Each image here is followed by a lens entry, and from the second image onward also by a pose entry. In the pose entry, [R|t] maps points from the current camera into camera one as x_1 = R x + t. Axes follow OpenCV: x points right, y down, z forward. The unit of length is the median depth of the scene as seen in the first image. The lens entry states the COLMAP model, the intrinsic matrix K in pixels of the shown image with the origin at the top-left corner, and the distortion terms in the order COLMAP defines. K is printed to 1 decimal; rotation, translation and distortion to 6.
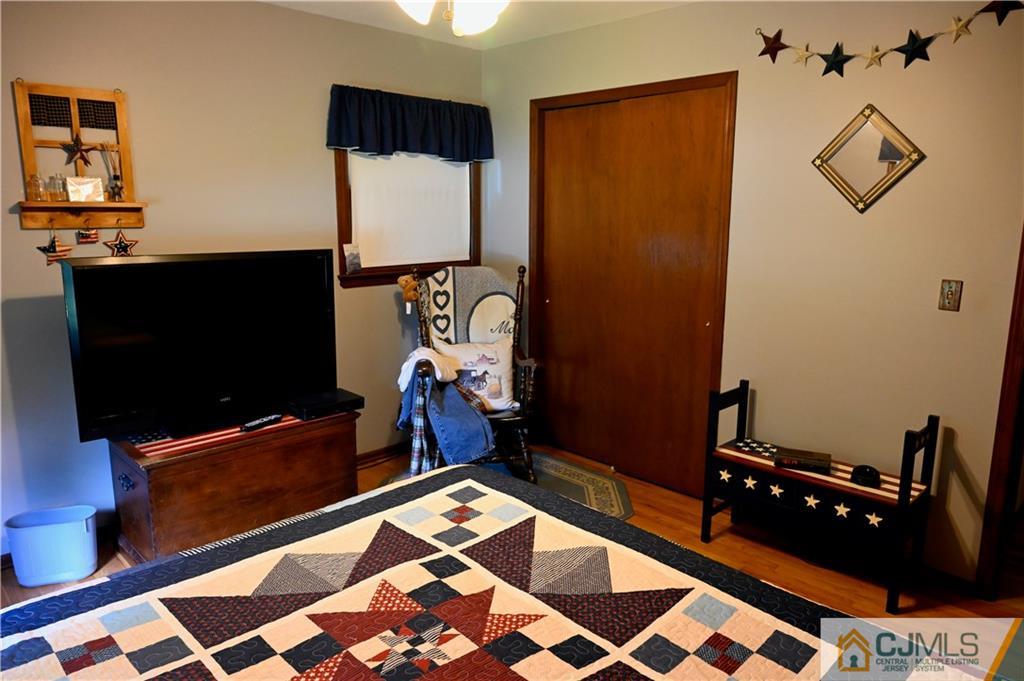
lens RADIAL K [[686.9, 0, 514.1], [0, 686.9, 338.0], [0, 0, 1]] dist [0.002503, -0.002030]
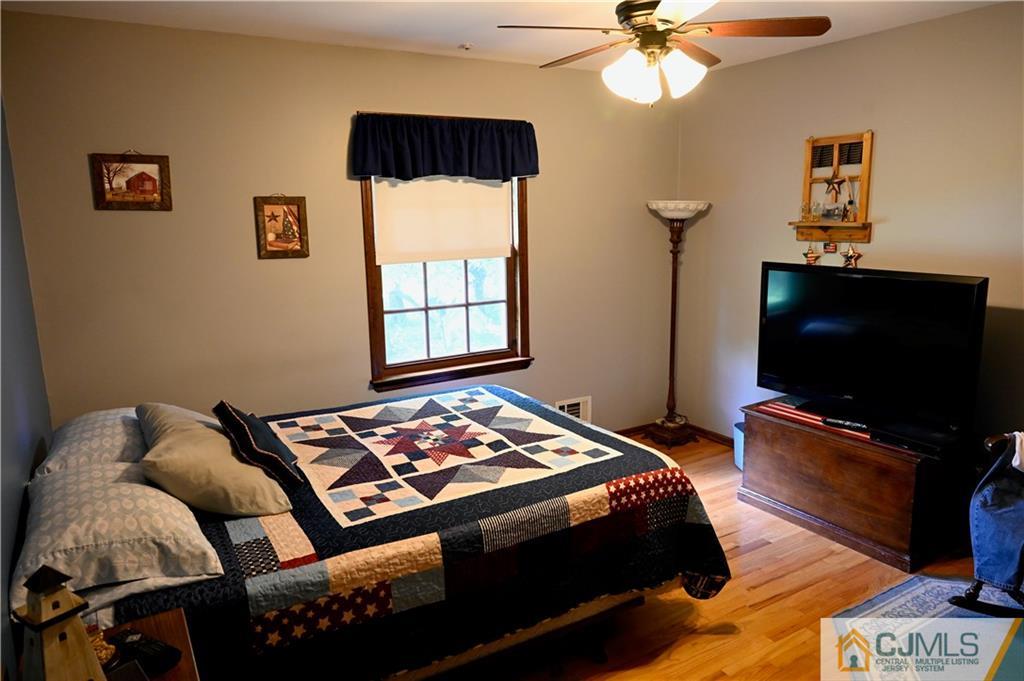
lens RADIAL K [[686.9, 0, 511.3], [0, 686.9, 342.2], [0, 0, 1]] dist [0.002503, -0.002030]
pose [[-0.237197, 0.187120, -0.953270, 0.841375], [-0.157343, 0.960918, 0.227772, -0.182404], [0.958635, 0.204017, -0.198485, 0.732962]]
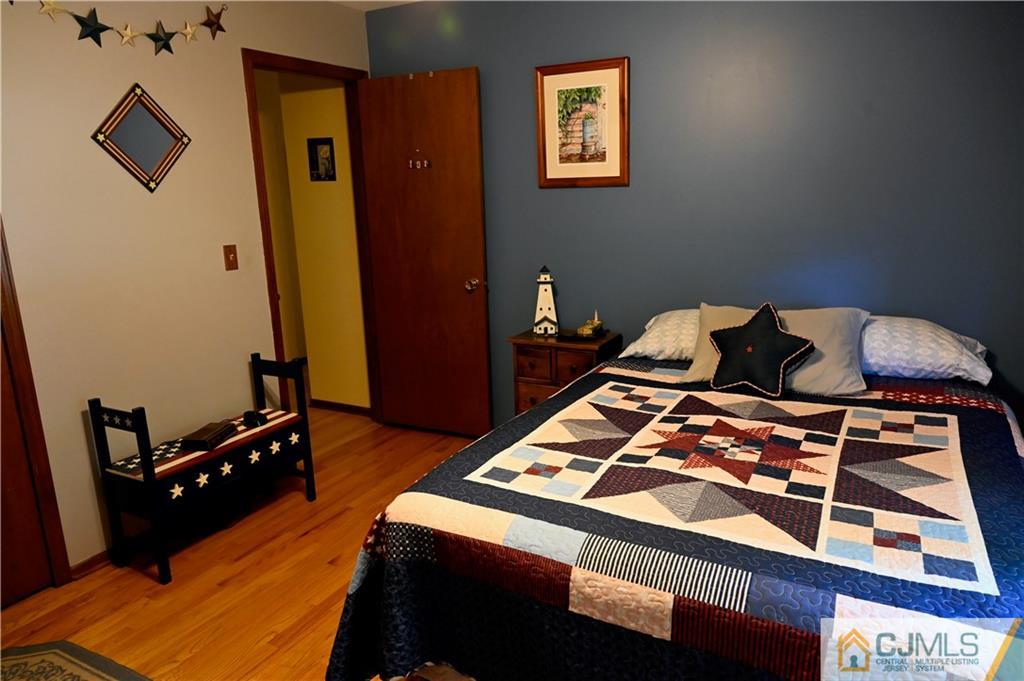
lens RADIAL K [[686.9, 0, 513.8], [0, 686.9, 344.2], [0, 0, 1]] dist [0.002503, -0.002030]
pose [[-0.295050, -0.211924, 0.931683, -0.645218], [0.203395, 0.938813, 0.277958, -0.144485], [-0.933582, 0.271511, -0.233893, 0.798380]]
